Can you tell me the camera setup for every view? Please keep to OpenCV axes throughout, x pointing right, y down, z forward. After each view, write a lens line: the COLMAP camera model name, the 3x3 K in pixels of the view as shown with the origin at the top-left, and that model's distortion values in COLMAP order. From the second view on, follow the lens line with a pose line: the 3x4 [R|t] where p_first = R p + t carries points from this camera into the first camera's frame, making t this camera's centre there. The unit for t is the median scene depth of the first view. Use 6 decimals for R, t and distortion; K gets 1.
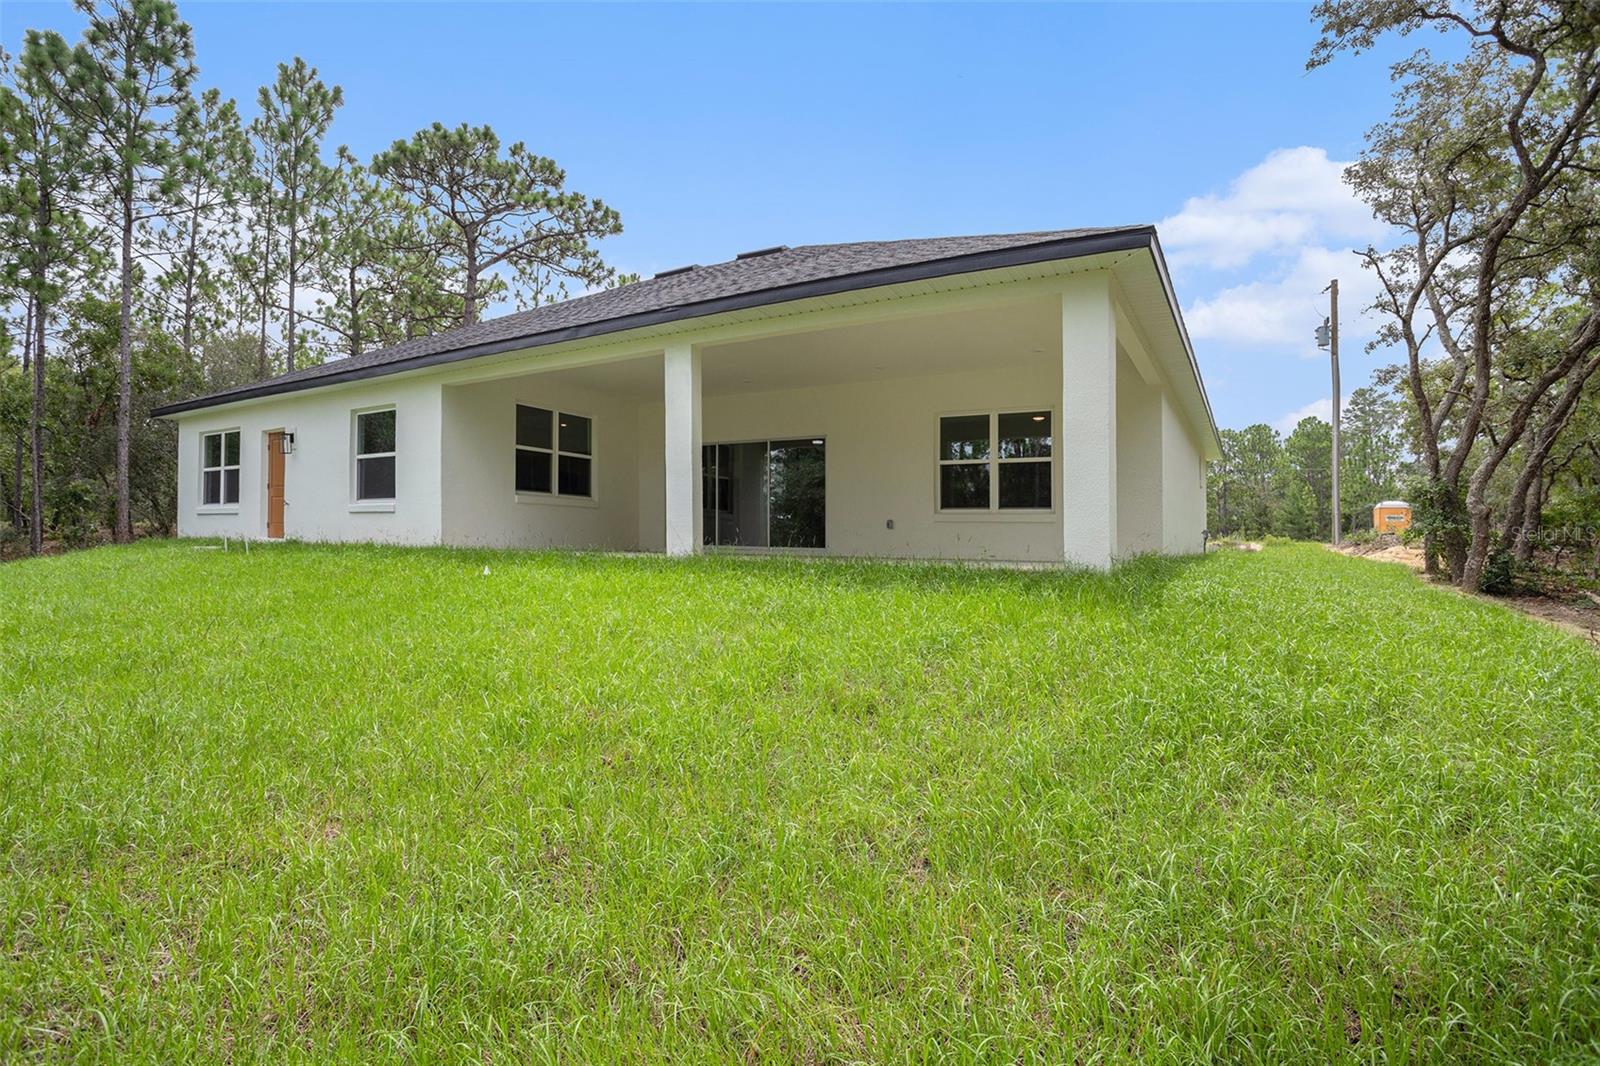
lens RADIAL K [[819.7, 0, 801.2], [0, 819.7, 543.2], [0, 0, 1]] dist [-0.040200, 0.021585]
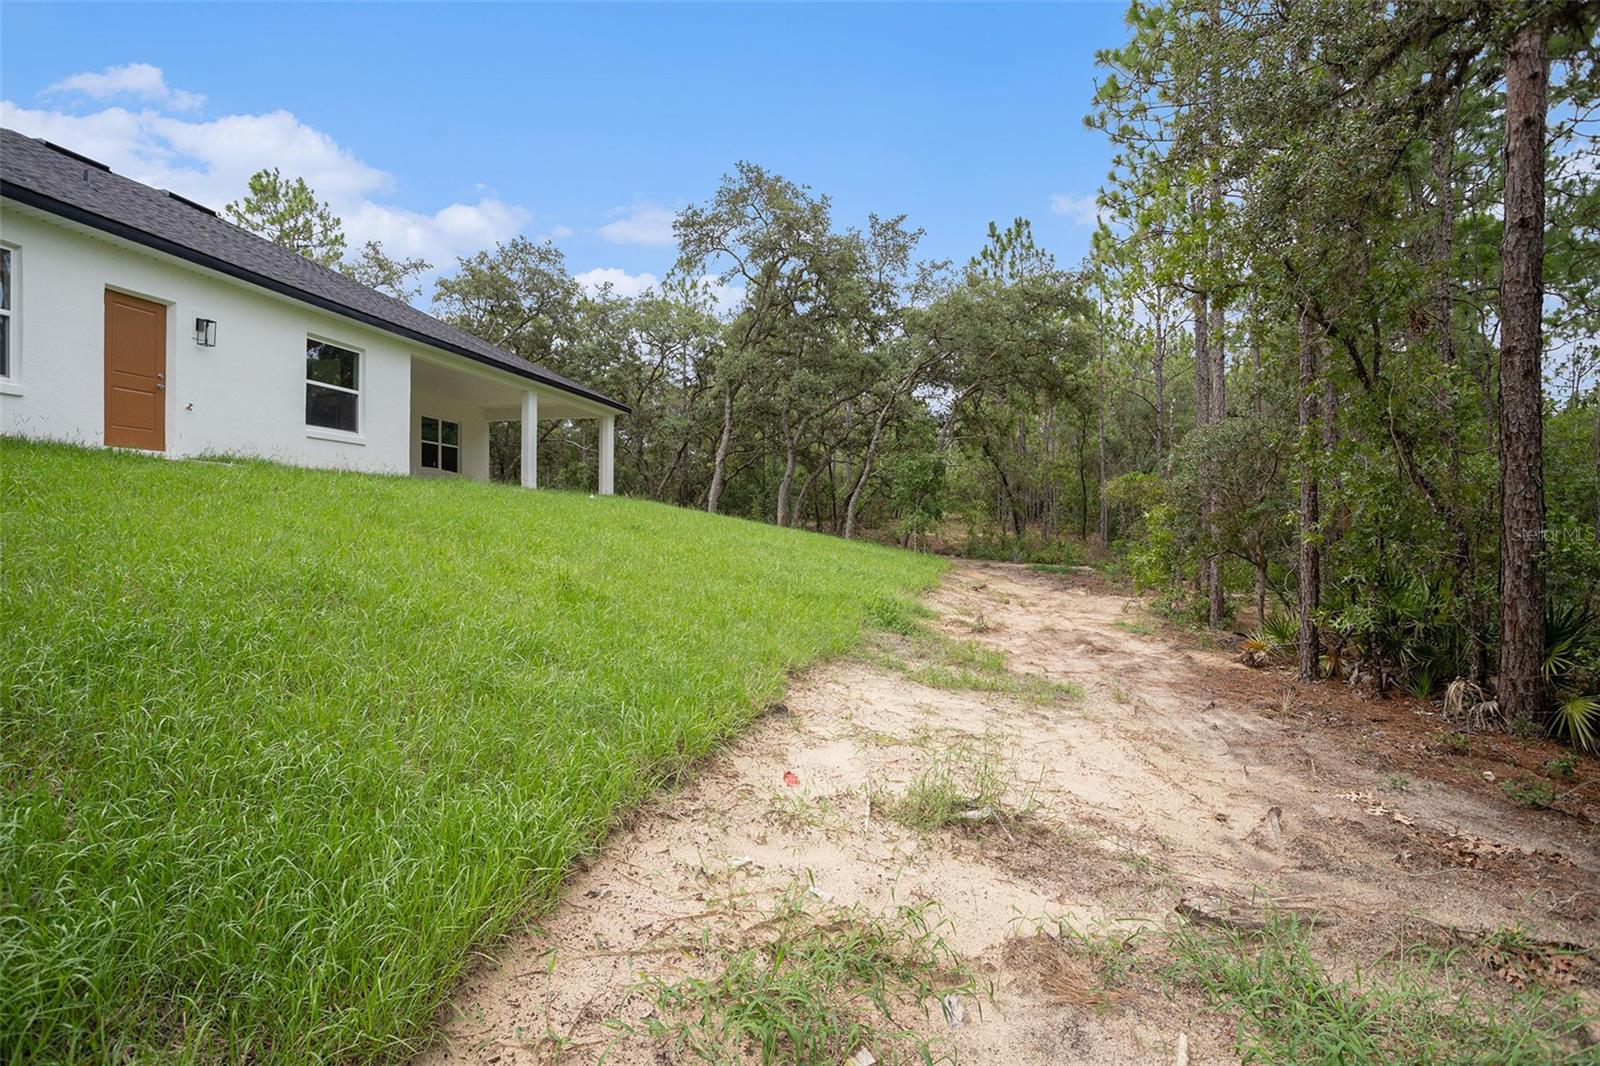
lens RADIAL K [[819.7, 0, 828.8], [0, 819.7, 529.2], [0, 0, 1]] dist [-0.040200, 0.021585]
pose [[-0.397064, -0.029523, 0.917316, -1.810254], [-0.029254, 0.999382, 0.019502, 0.040233], [-0.917325, -0.019092, -0.397682, 0.840577]]
